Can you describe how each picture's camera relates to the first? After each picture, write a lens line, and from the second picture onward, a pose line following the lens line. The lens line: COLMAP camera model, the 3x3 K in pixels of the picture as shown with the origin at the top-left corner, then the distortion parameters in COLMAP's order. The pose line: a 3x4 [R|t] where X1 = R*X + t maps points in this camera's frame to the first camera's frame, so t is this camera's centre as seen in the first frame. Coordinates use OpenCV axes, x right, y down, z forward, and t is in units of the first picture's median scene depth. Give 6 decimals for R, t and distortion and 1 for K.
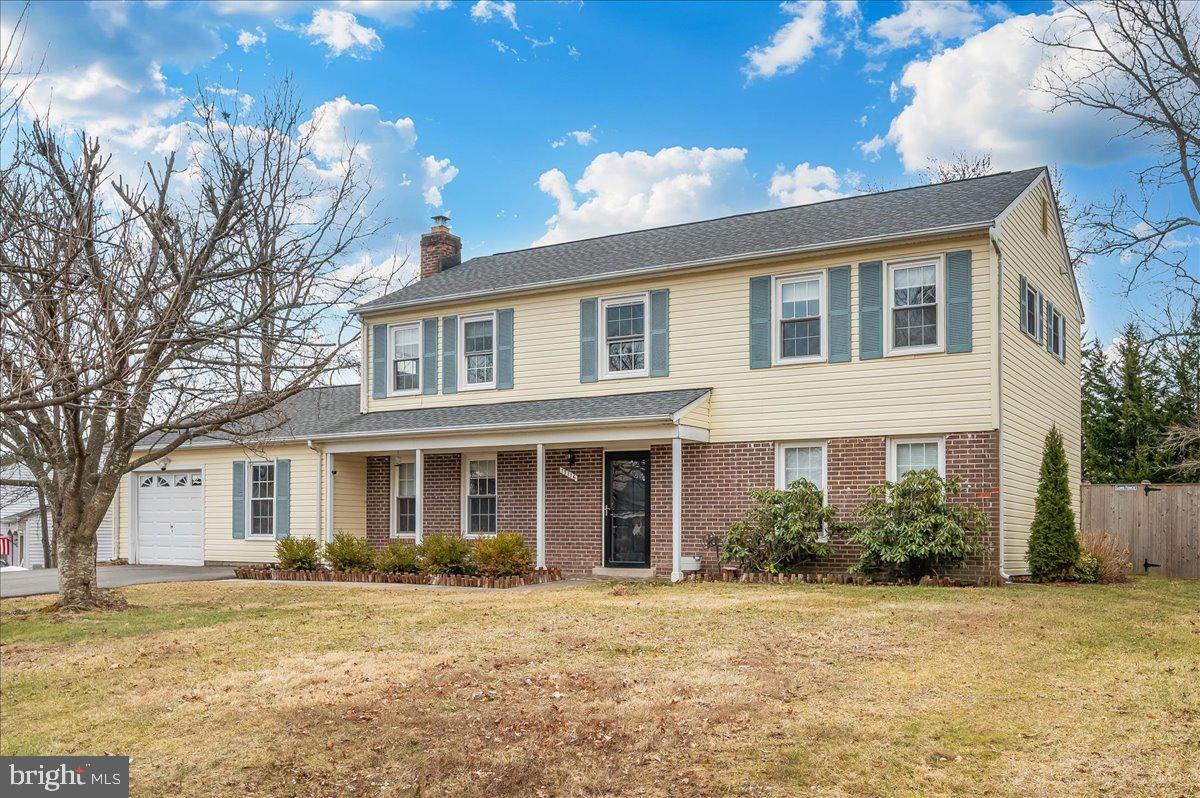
lens RADIAL K [[1811.7, 0, 600.2], [0, 1811.7, 398.6], [0, 0, 1]] dist [-0.022644, 0.000000]
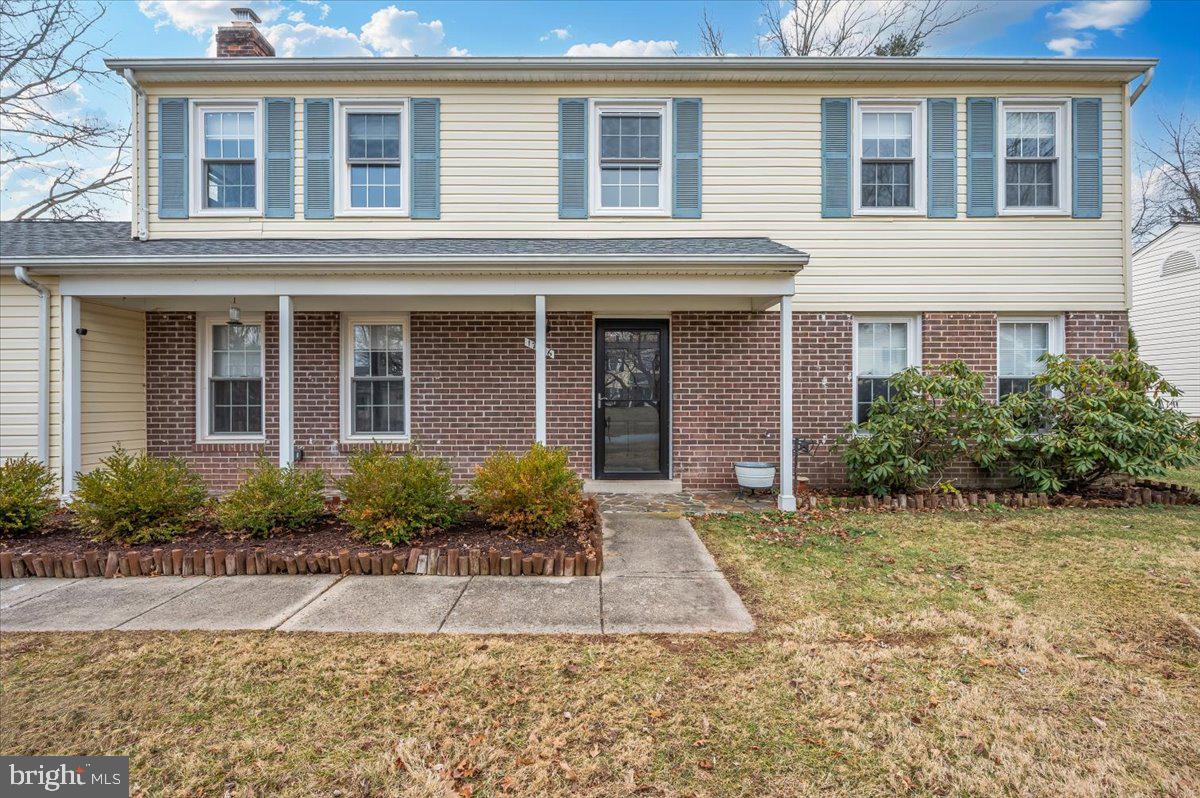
lens RADIAL K [[1811.7, 0, 600.2], [0, 1811.7, 401.3], [0, 0, 1]] dist [-0.022644, 0.000000]
pose [[0.690270, 0.006536, 0.723523, -0.512758], [-0.047355, 0.998223, 0.036162, 0.036322], [-0.722001, -0.059224, 0.689353, 0.509207]]
